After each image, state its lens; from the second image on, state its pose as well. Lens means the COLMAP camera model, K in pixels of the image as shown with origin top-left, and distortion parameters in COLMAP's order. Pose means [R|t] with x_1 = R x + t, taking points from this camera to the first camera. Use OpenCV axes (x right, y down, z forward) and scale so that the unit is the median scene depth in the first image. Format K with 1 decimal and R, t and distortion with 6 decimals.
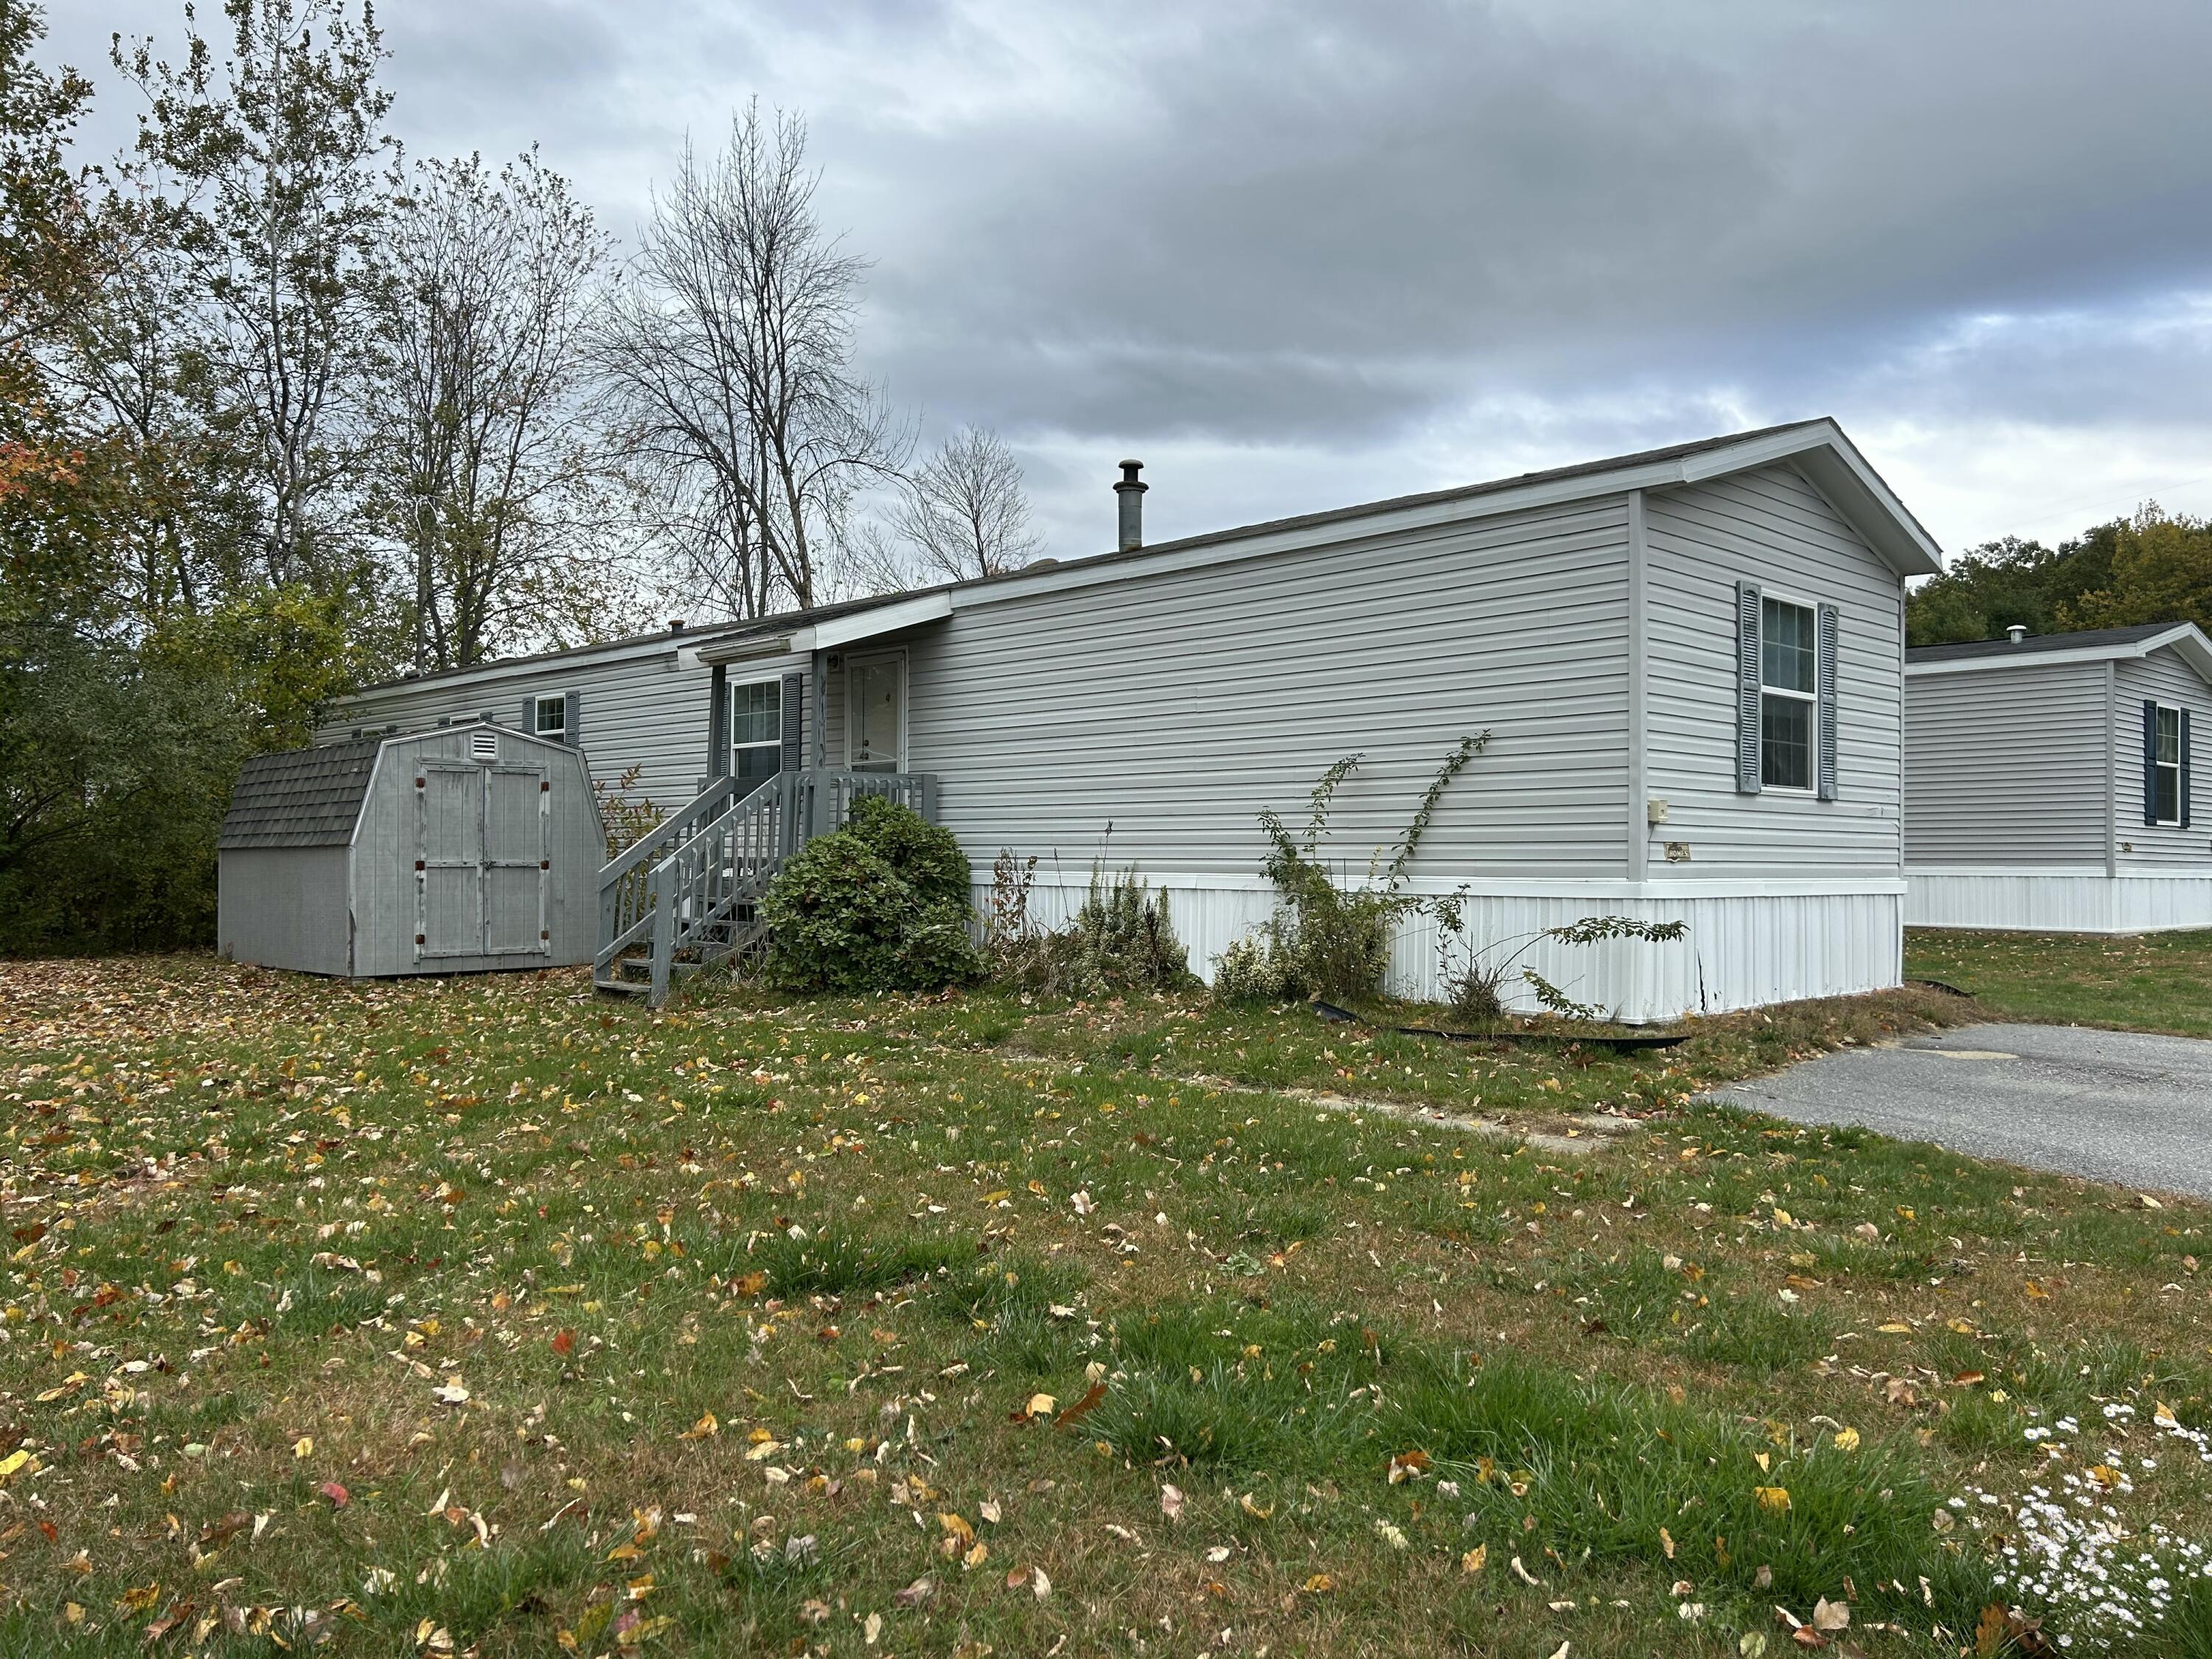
lens RADIAL K [[1675.8, 0, 1106.0], [0, 1675.8, 823.8], [0, 0, 1]] dist [0.043591, -0.046116]
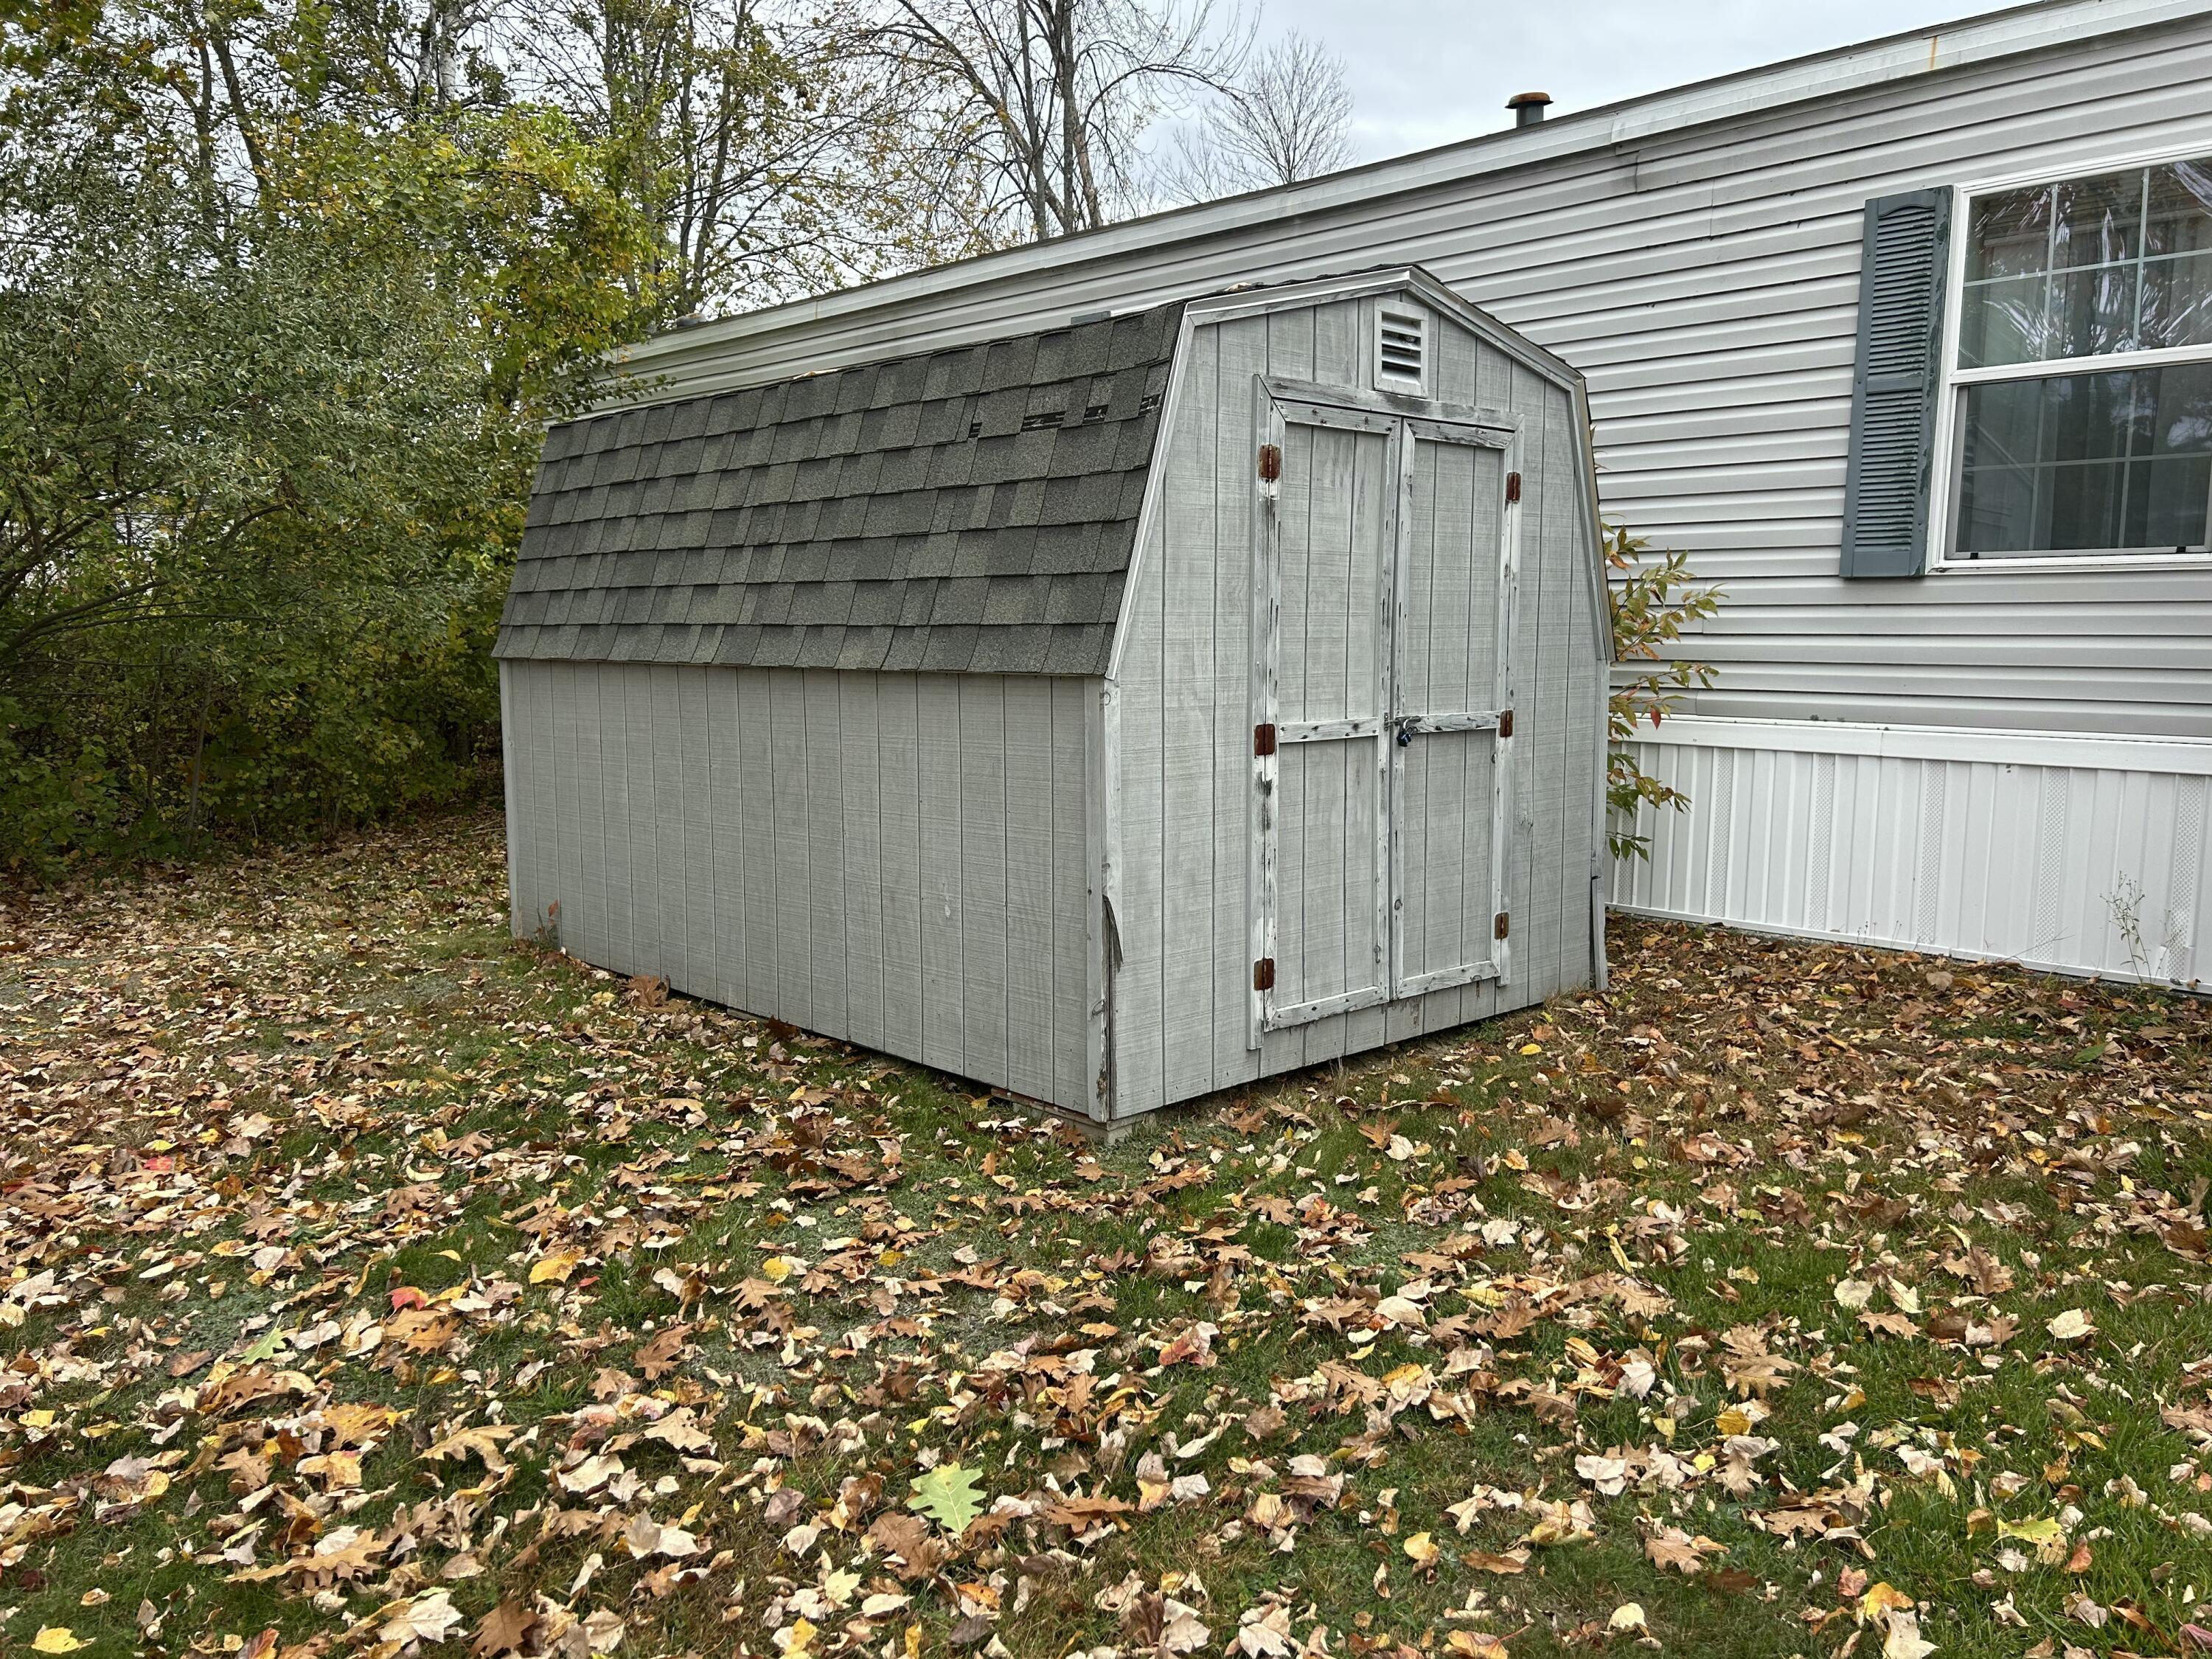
lens RADIAL K [[1675.8, 0, 1105.2], [0, 1675.8, 842.4], [0, 0, 1]] dist [0.043591, -0.046116]
pose [[0.999822, 0.006083, -0.017882, -0.421428], [-0.003368, 0.988967, 0.148098, -0.001706], [0.018585, -0.148011, 0.988811, 0.680401]]
